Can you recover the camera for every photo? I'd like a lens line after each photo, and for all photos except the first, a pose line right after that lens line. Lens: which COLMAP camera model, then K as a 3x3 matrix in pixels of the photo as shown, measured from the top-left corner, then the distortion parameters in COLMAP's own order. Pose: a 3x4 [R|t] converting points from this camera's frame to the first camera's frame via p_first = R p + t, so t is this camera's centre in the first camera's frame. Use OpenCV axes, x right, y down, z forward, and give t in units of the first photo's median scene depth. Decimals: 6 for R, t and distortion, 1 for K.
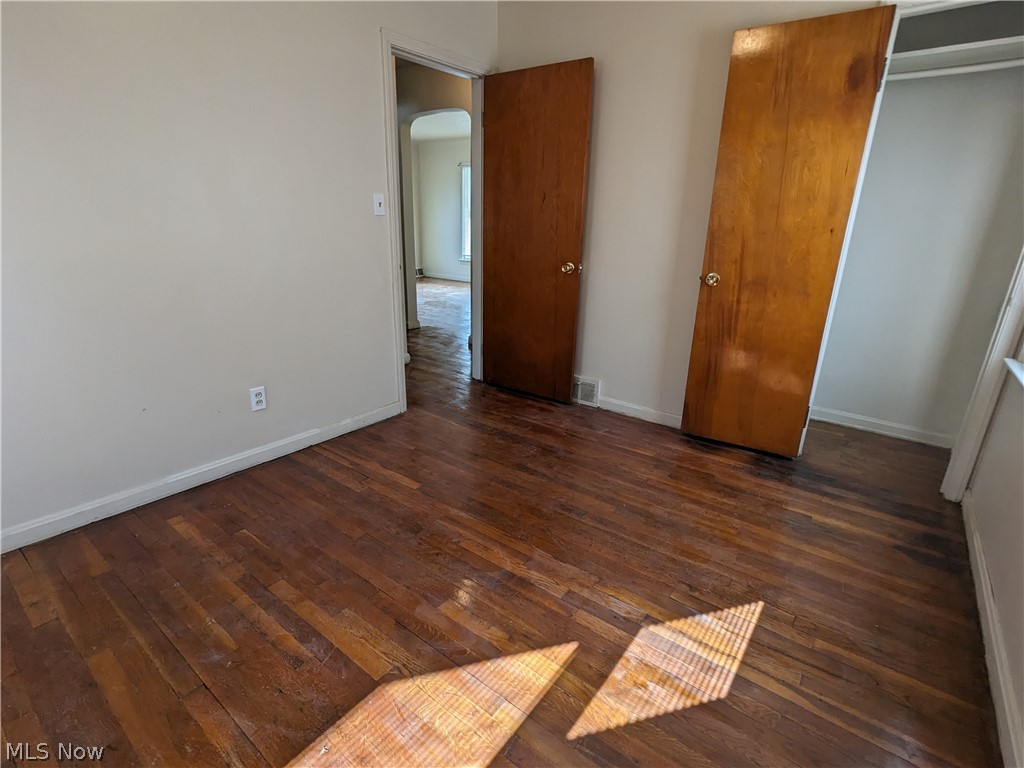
lens RADIAL K [[507.9, 0, 513.2], [0, 507.9, 380.8], [0, 0, 1]] dist [-0.001767, 0.000928]
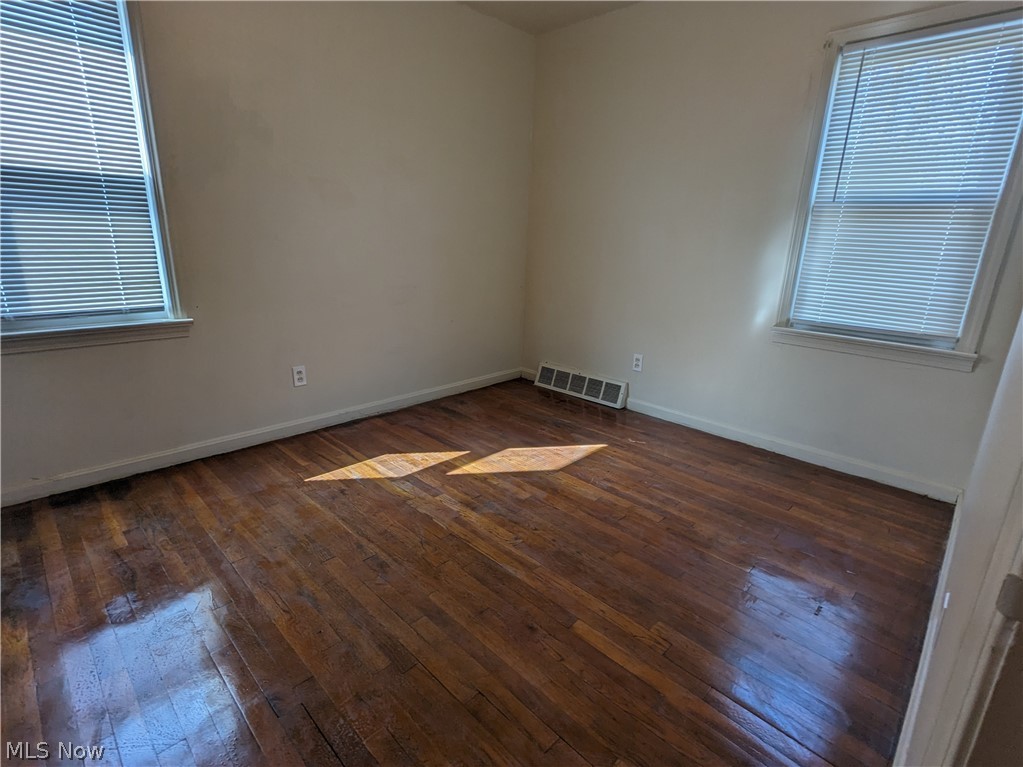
lens RADIAL K [[485.2, 0, 512.6], [0, 485.2, 379.7], [0, 0, 1]] dist [-0.001223, 0.001223]
pose [[-0.991350, -0.086235, 0.098939, -0.200350], [-0.016673, 0.830484, 0.556793, -0.578497], [-0.130182, 0.550327, -0.824738, 1.929804]]
